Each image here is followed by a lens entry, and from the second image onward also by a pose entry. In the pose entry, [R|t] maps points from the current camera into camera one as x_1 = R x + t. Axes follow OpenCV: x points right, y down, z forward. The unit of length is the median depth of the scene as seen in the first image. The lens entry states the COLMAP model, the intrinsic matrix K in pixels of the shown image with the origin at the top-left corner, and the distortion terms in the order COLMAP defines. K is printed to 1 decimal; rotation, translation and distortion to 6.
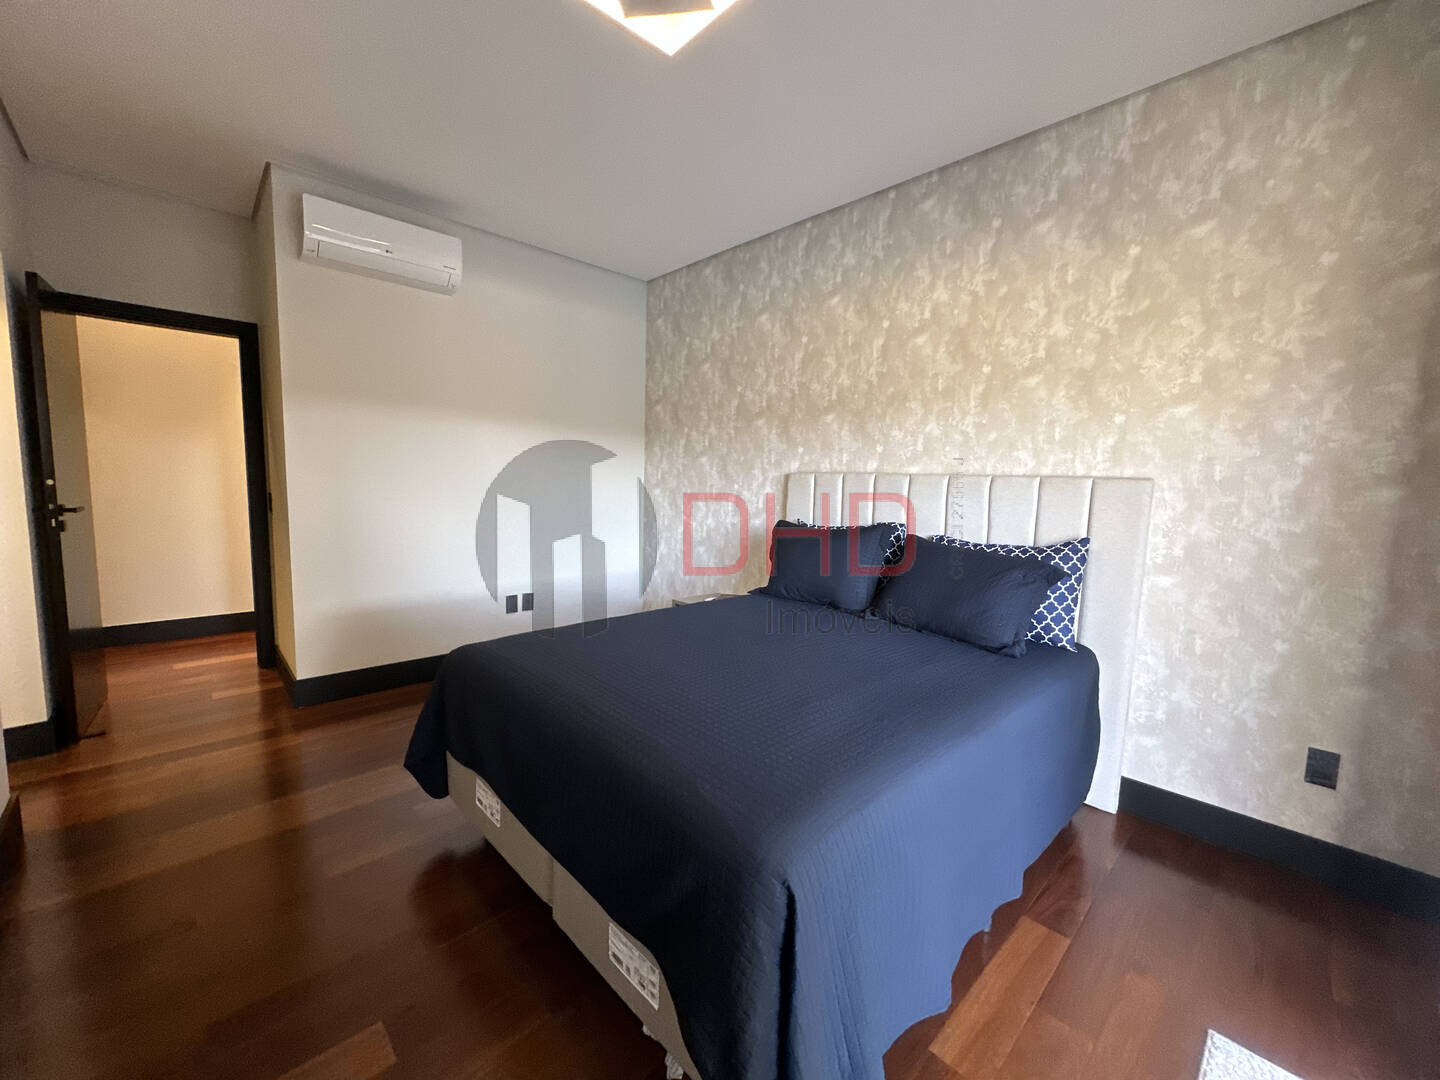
lens RADIAL K [[574.1, 0, 706.8], [0, 574.1, 532.9], [0, 0, 1]] dist [-0.014737, 0.001944]
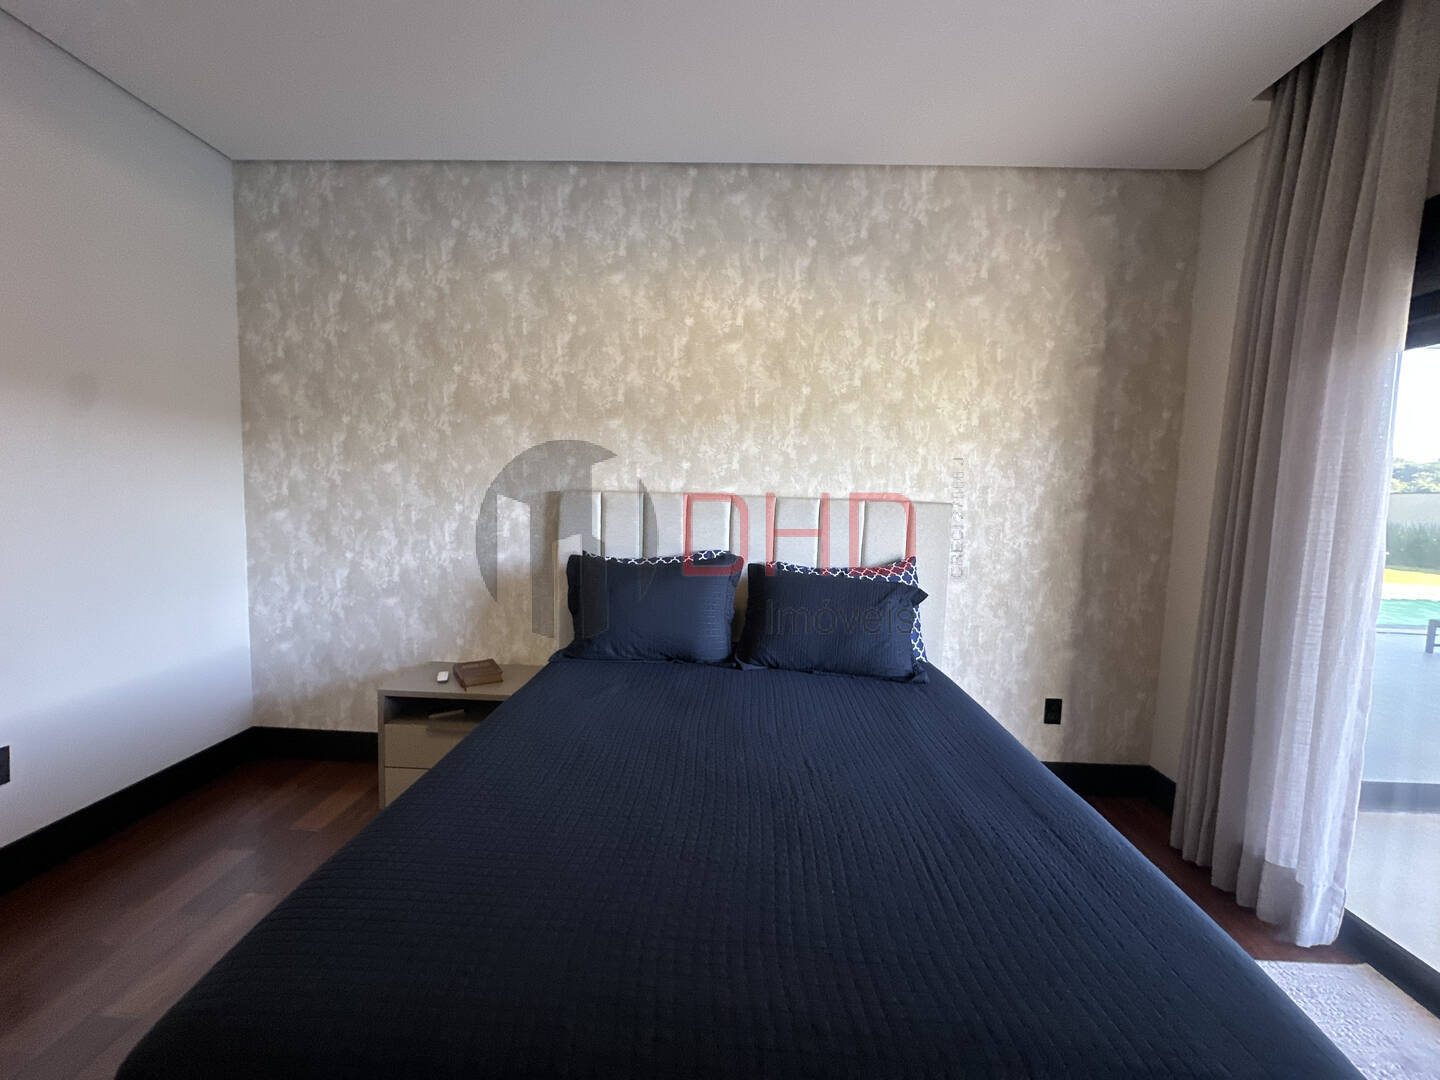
lens RADIAL K [[574.1, 0, 720.0], [0, 574.1, 535.6], [0, 0, 1]] dist [-0.014737, 0.001944]
pose [[0.702814, -0.060533, 0.708793, -0.328313], [0.054480, 0.998027, 0.031213, -0.075110], [-0.709284, 0.016678, 0.704725, 0.413171]]
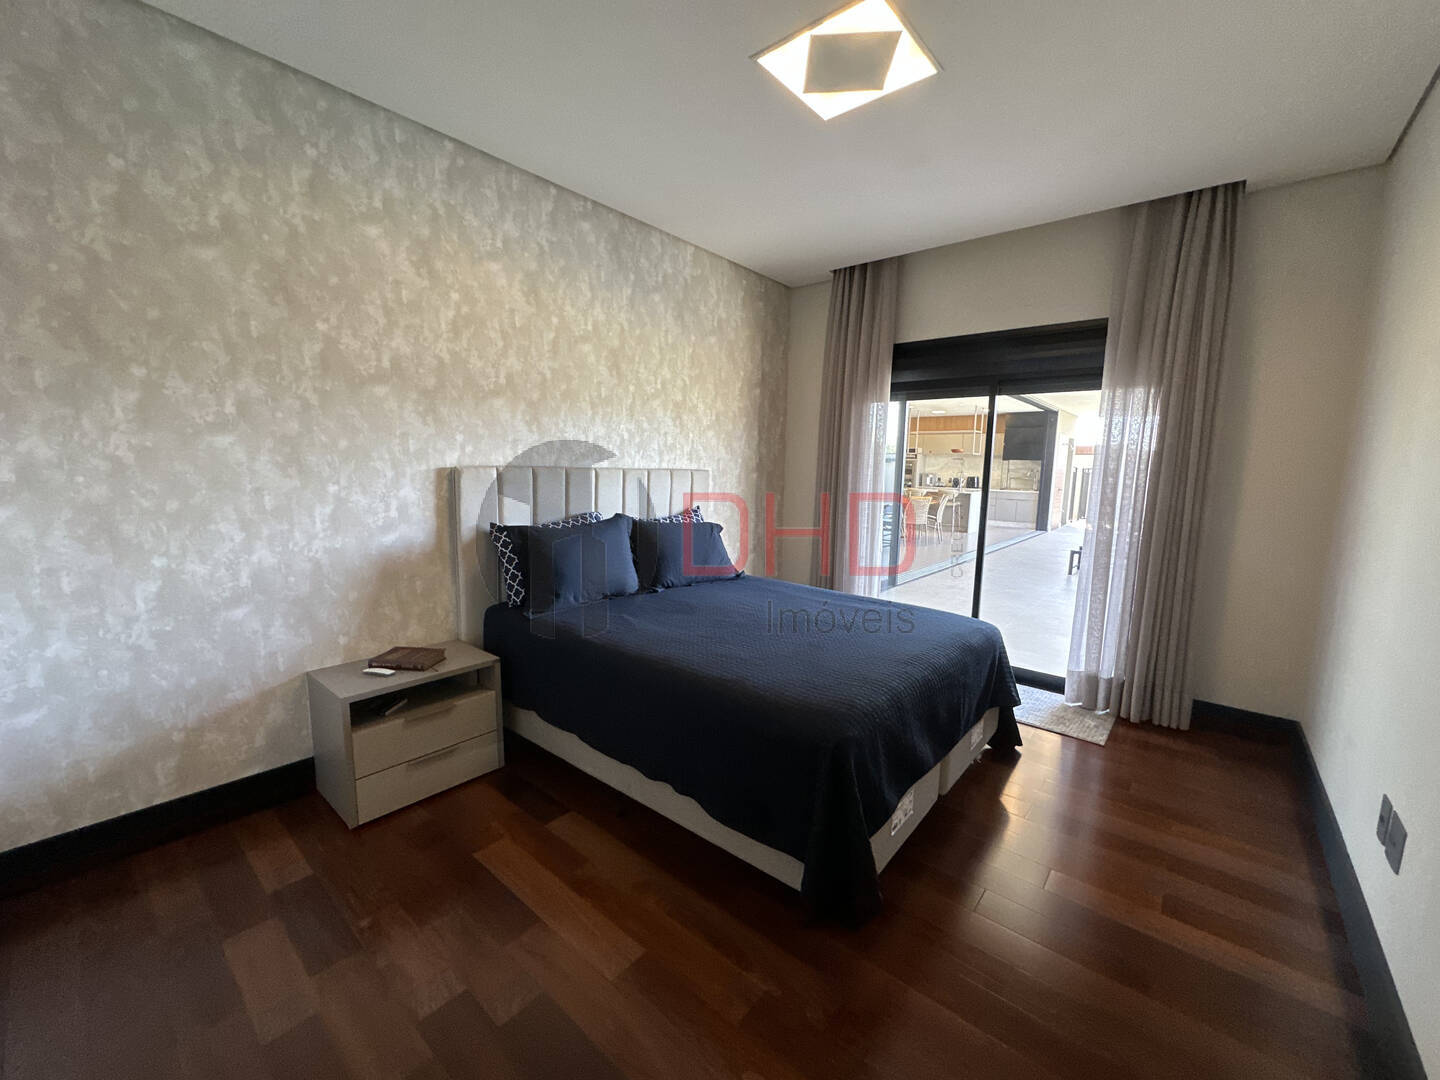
lens RADIAL K [[574.1, 0, 701.1], [0, 574.1, 532.8], [0, 0, 1]] dist [-0.014737, 0.001944]
pose [[-0.101507, -0.144852, 0.984233, -0.877243], [0.069224, 0.985916, 0.152239, -0.147081], [-0.992423, 0.083586, -0.090051, 0.986754]]
